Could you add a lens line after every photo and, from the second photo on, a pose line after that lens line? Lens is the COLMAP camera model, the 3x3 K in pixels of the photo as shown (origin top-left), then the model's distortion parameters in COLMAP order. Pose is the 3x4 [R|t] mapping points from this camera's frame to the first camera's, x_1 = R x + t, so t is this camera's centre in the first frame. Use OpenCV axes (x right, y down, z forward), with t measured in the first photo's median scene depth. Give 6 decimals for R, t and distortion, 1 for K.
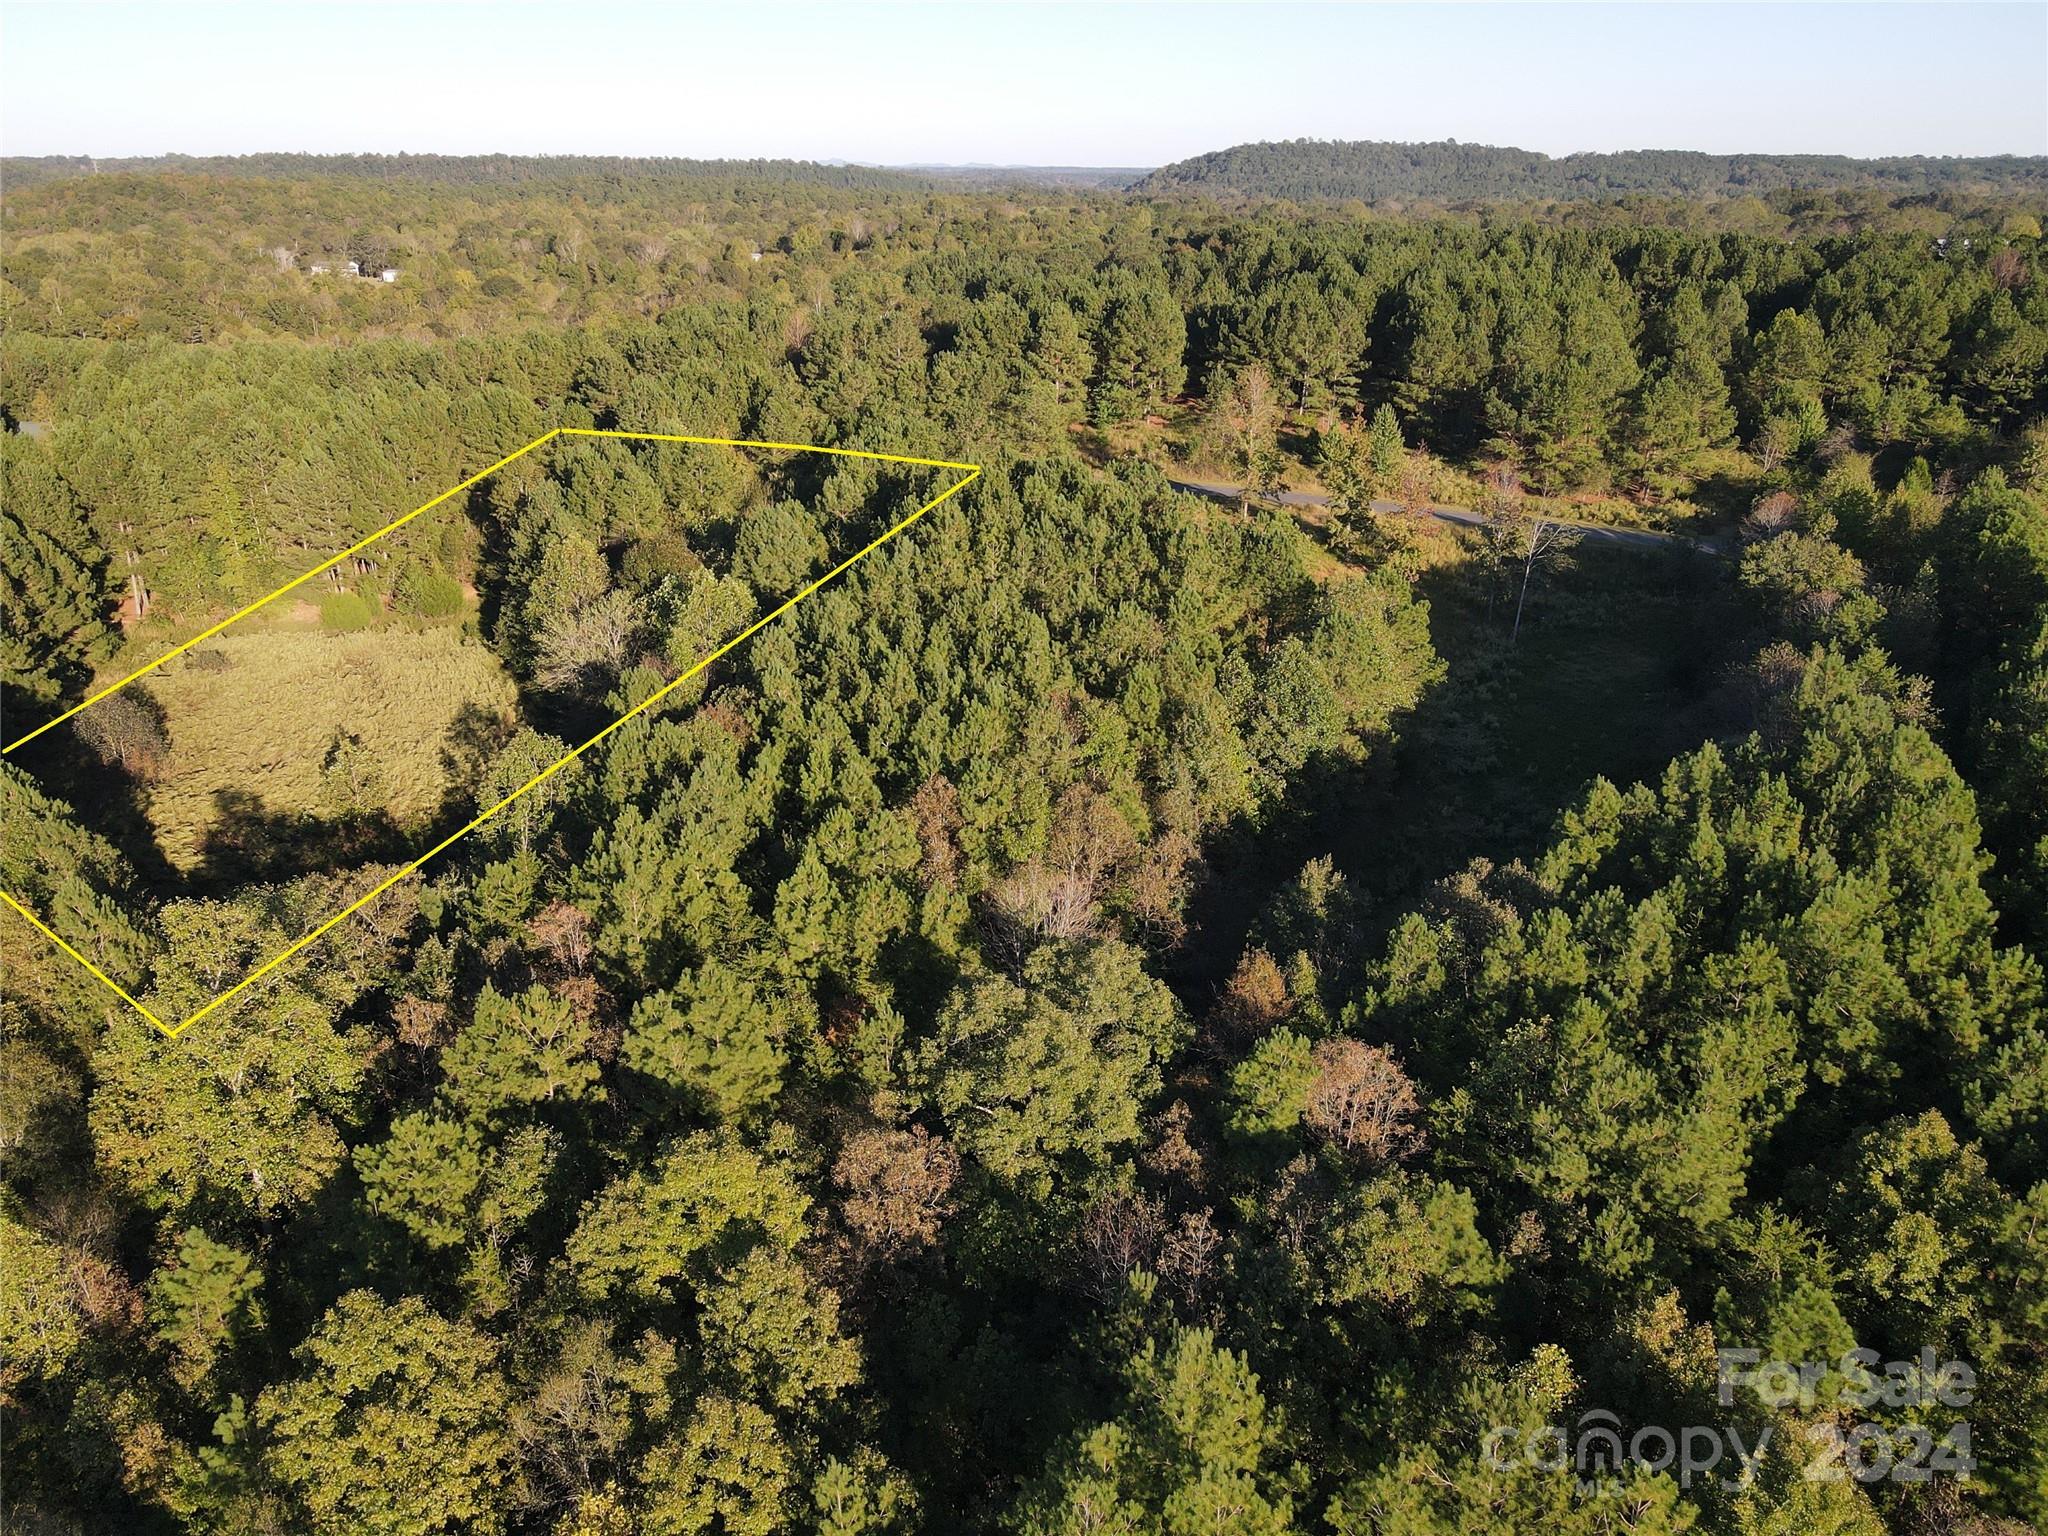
lens RADIAL K [[1497.7, 0, 1004.3], [0, 1497.7, 758.9], [0, 0, 1]] dist [0.003685, 0.021860]
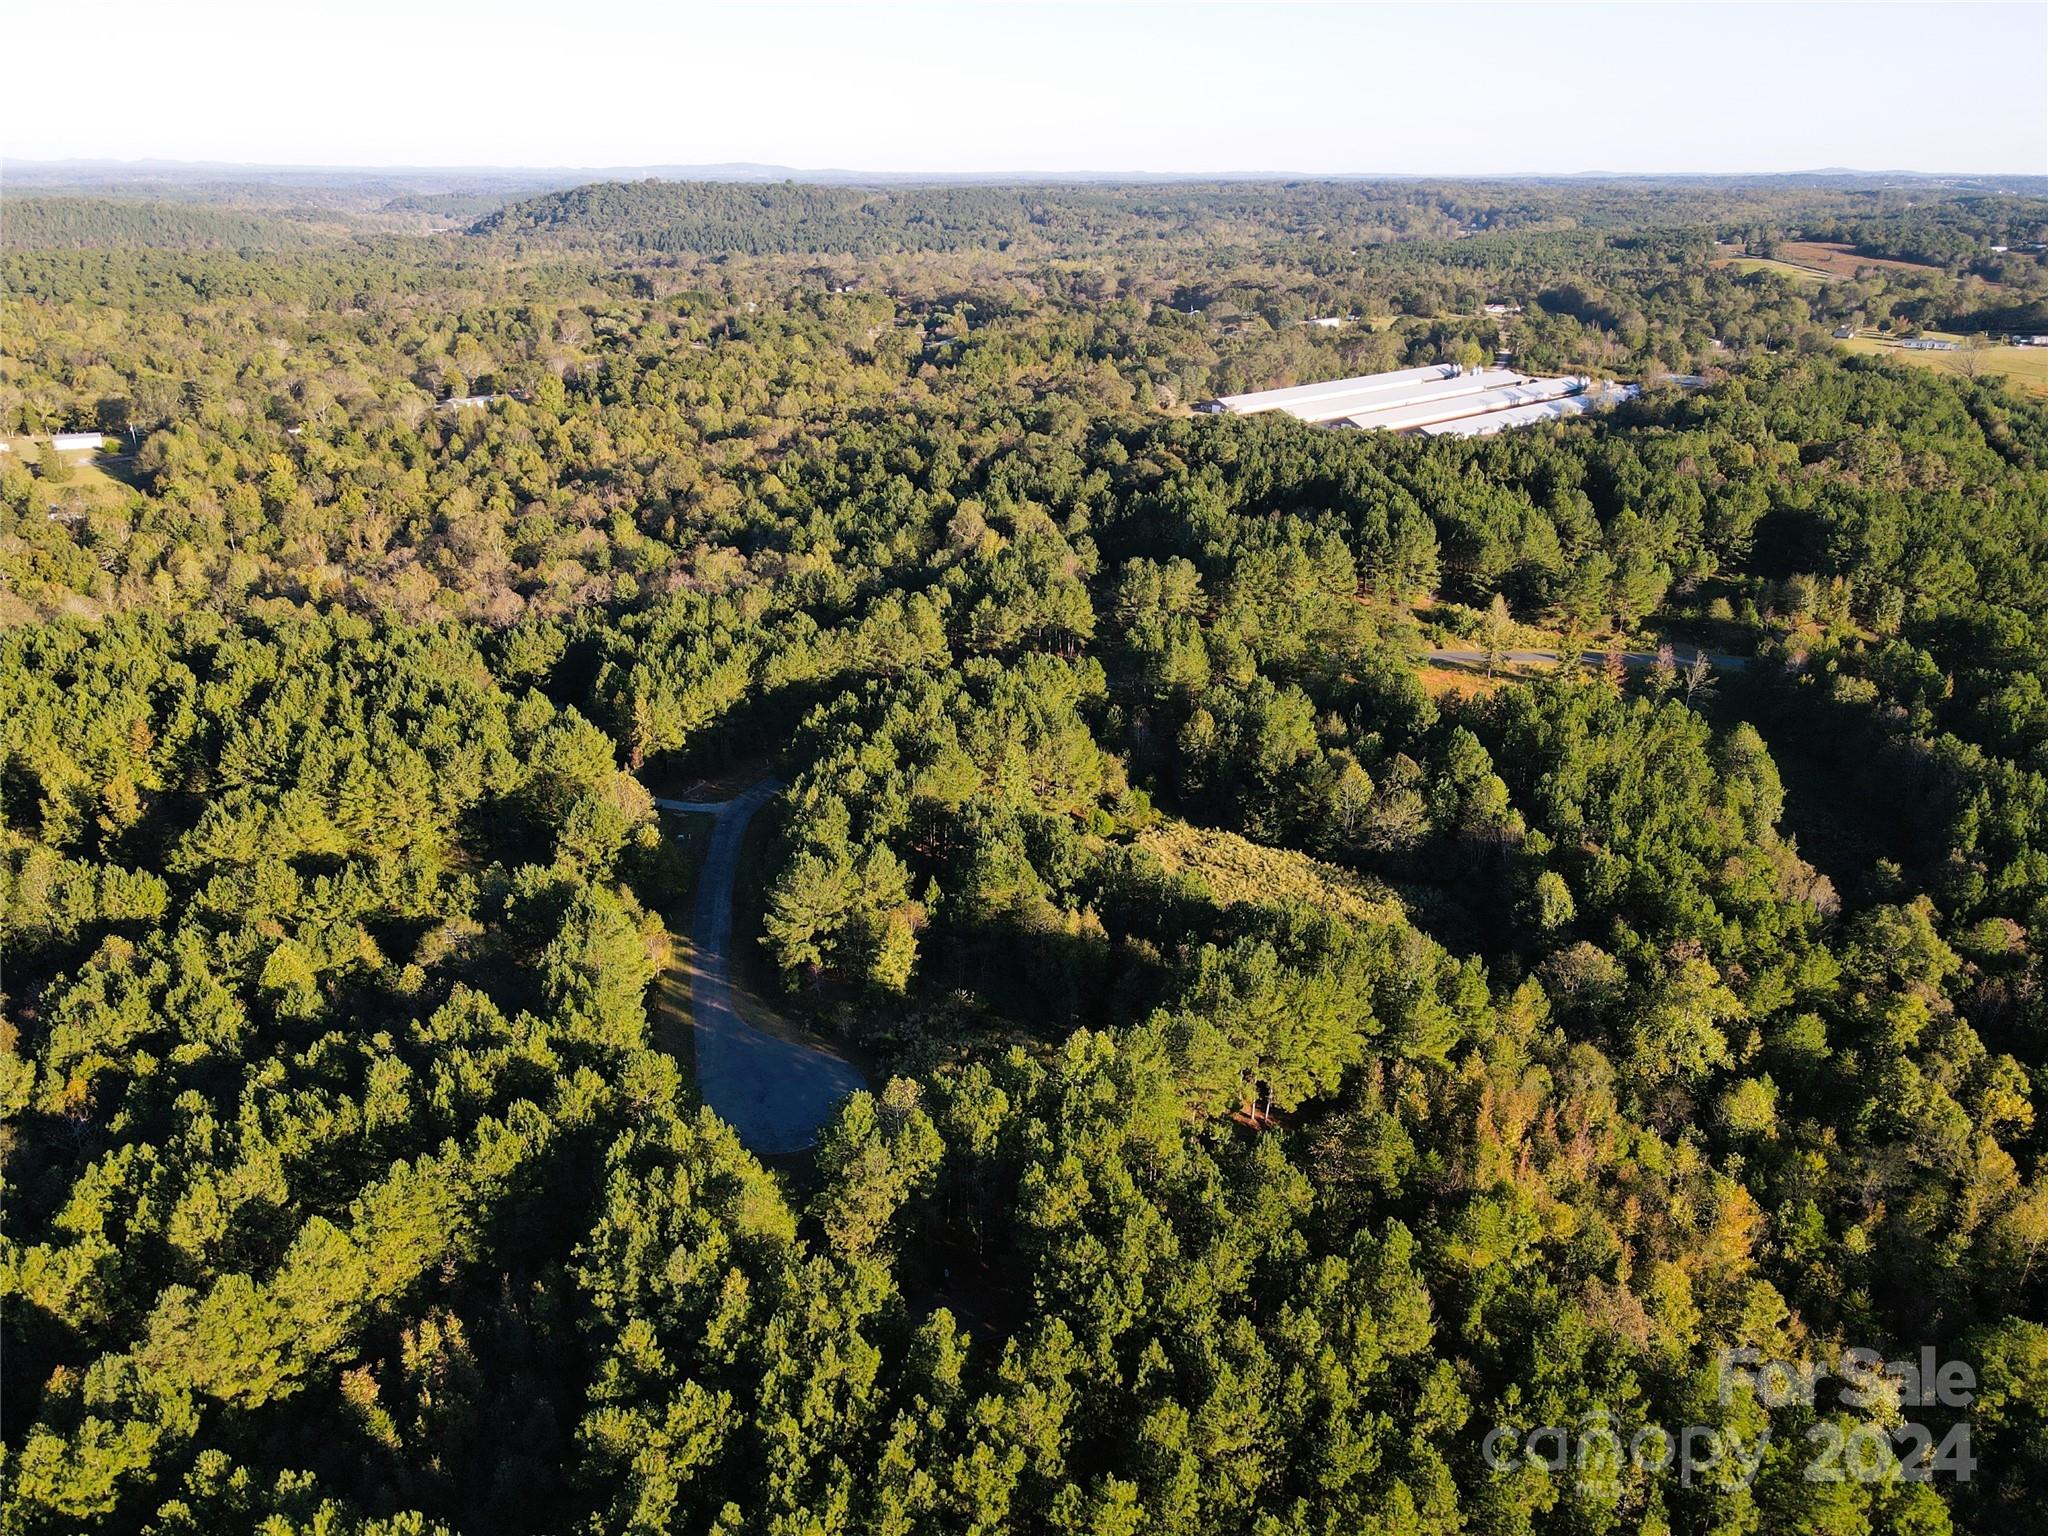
lens RADIAL K [[1497.7, 0, 1008.4], [0, 1497.7, 757.8], [0, 0, 1]] dist [0.003685, 0.021860]
pose [[0.890455, -0.166876, 0.423370, -0.916062], [0.166437, 0.985308, 0.038309, -0.189653], [-0.423542, 0.036352, 0.905147, -0.291856]]
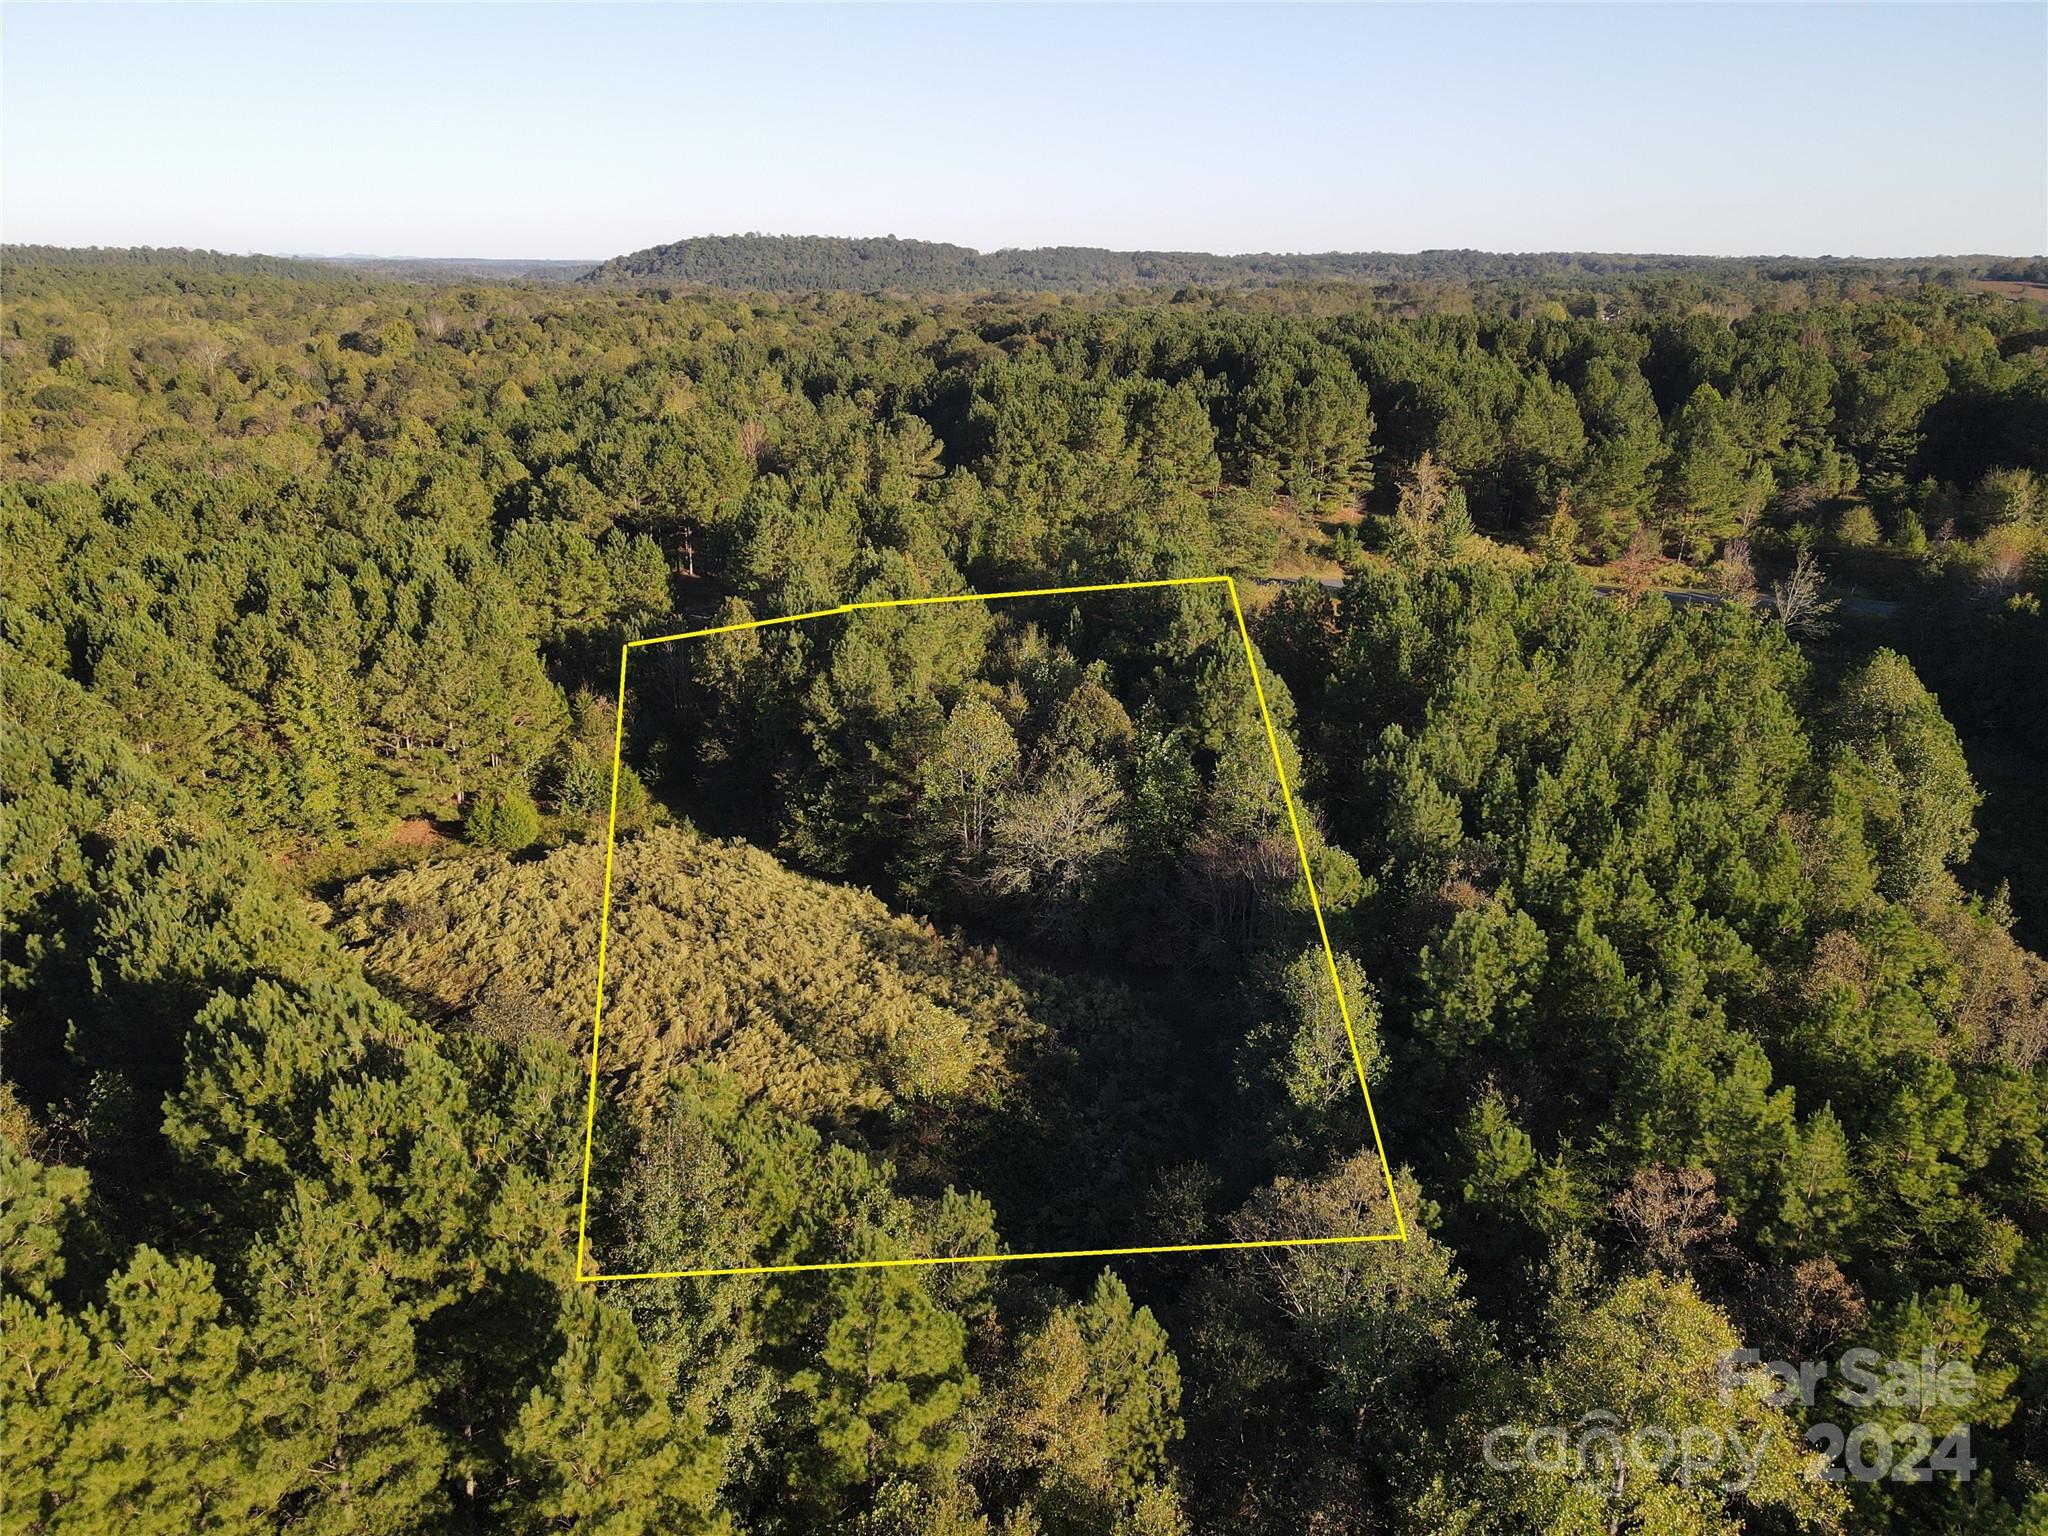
lens RADIAL K [[1497.7, 0, 1008.4], [0, 1497.7, 759.1], [0, 0, 1]] dist [0.003685, 0.021860]
pose [[0.930342, -0.114770, 0.348269, -0.360639], [0.133593, 0.990569, -0.030437, -0.057462], [-0.341491, 0.074844, 0.936900, 0.151726]]
